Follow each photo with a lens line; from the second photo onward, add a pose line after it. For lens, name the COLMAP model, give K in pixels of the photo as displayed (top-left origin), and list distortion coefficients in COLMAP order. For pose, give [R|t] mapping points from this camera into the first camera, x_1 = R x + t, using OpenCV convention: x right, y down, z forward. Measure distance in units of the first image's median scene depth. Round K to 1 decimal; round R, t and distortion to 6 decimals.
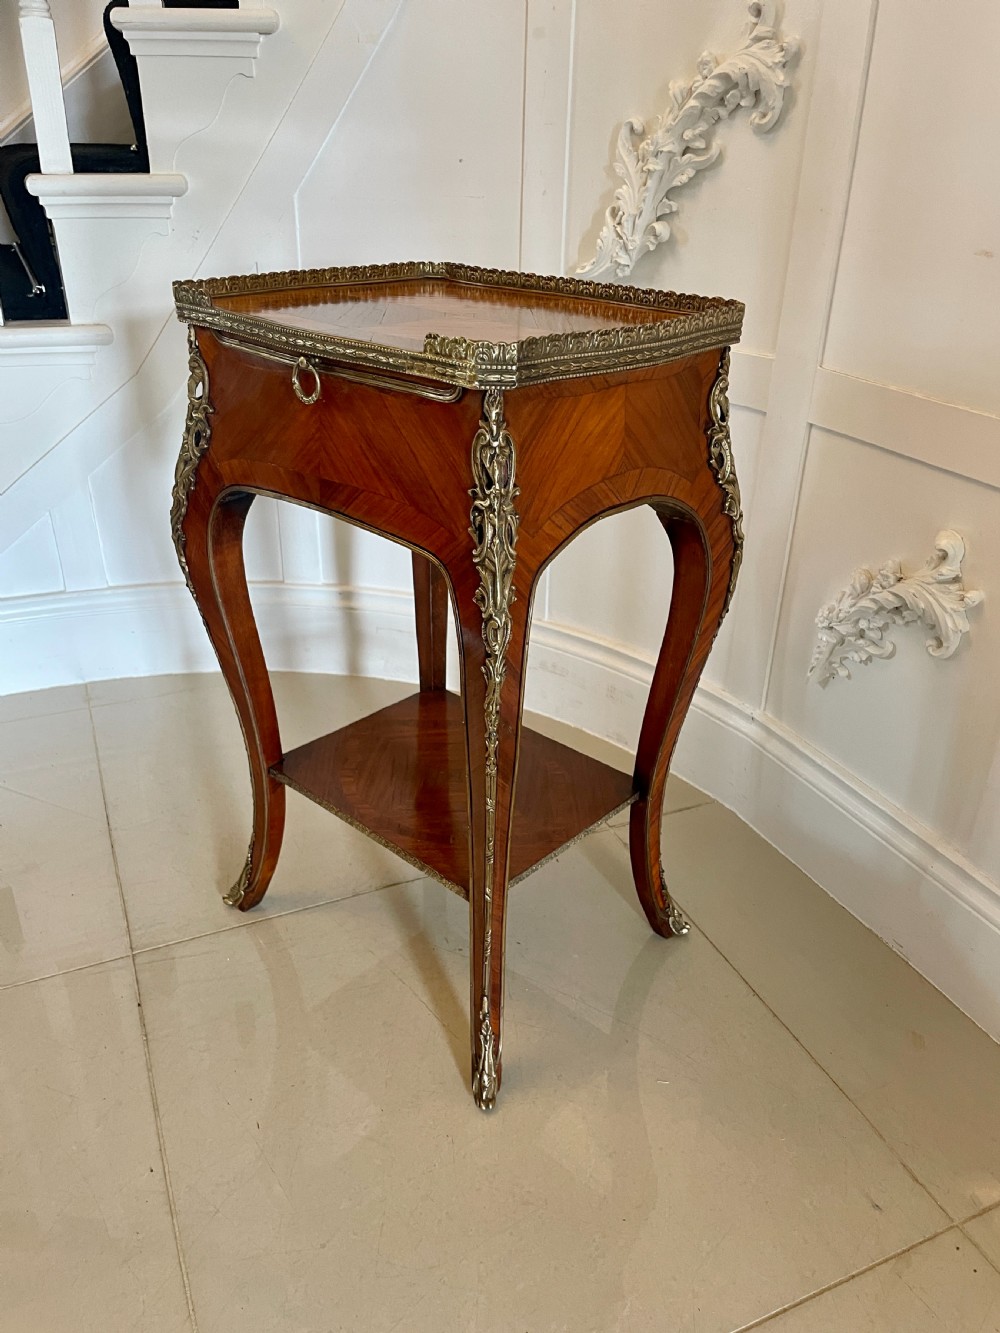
lens RADIAL K [[1026.2, 0, 496.3], [0, 1026.2, 668.2], [0, 0, 1]] dist [0.110215, -0.163014]
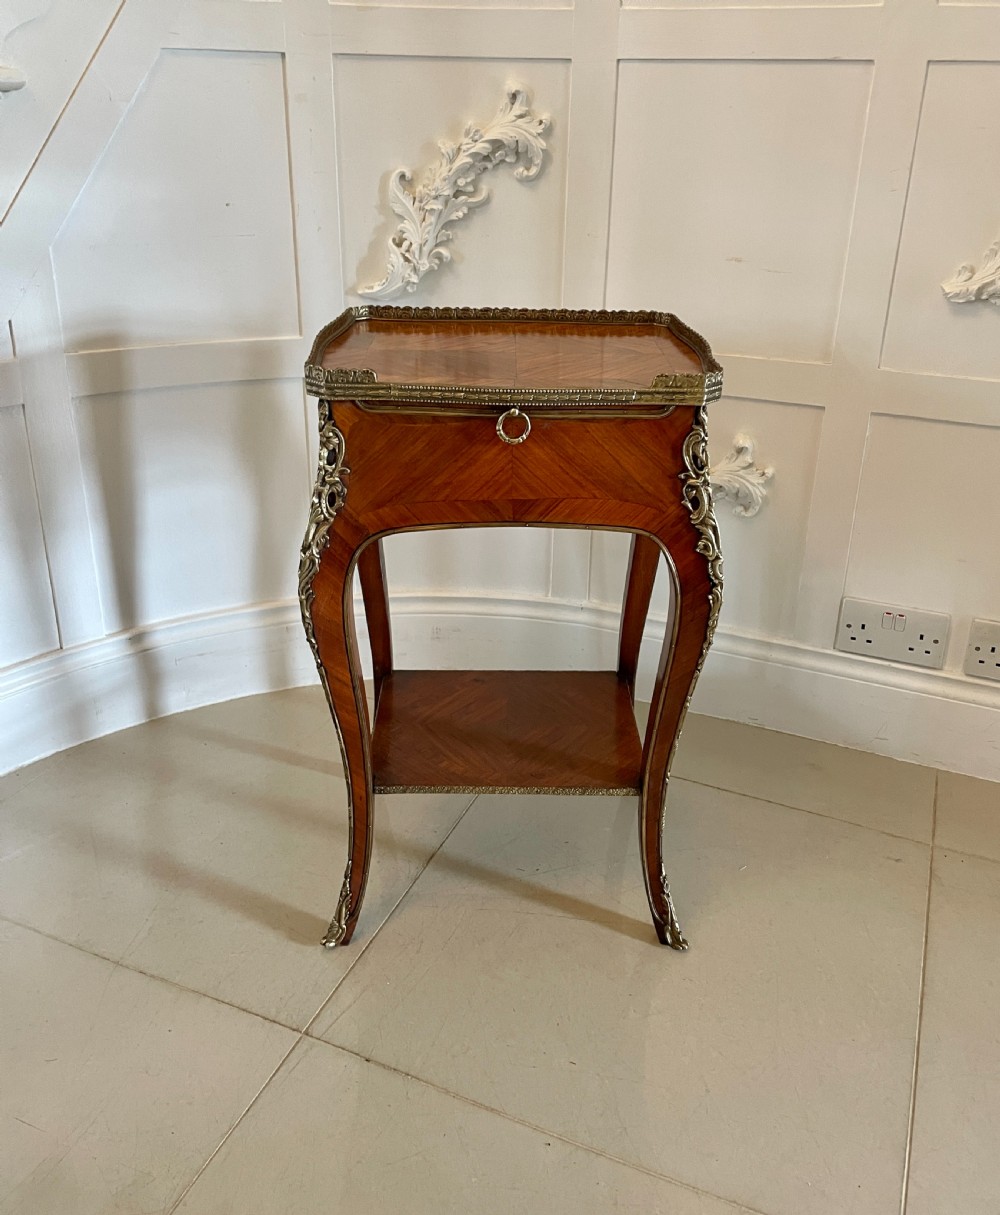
lens RADIAL K [[1046.6, 0, 515.7], [0, 1046.6, 517.6], [0, 0, 1]] dist [0.105931, -0.148853]
pose [[0.724257, -0.263029, 0.637392, -0.761545], [0.310281, 0.949828, 0.039394, -0.168238], [-0.615775, 0.169239, 0.769532, 0.044172]]
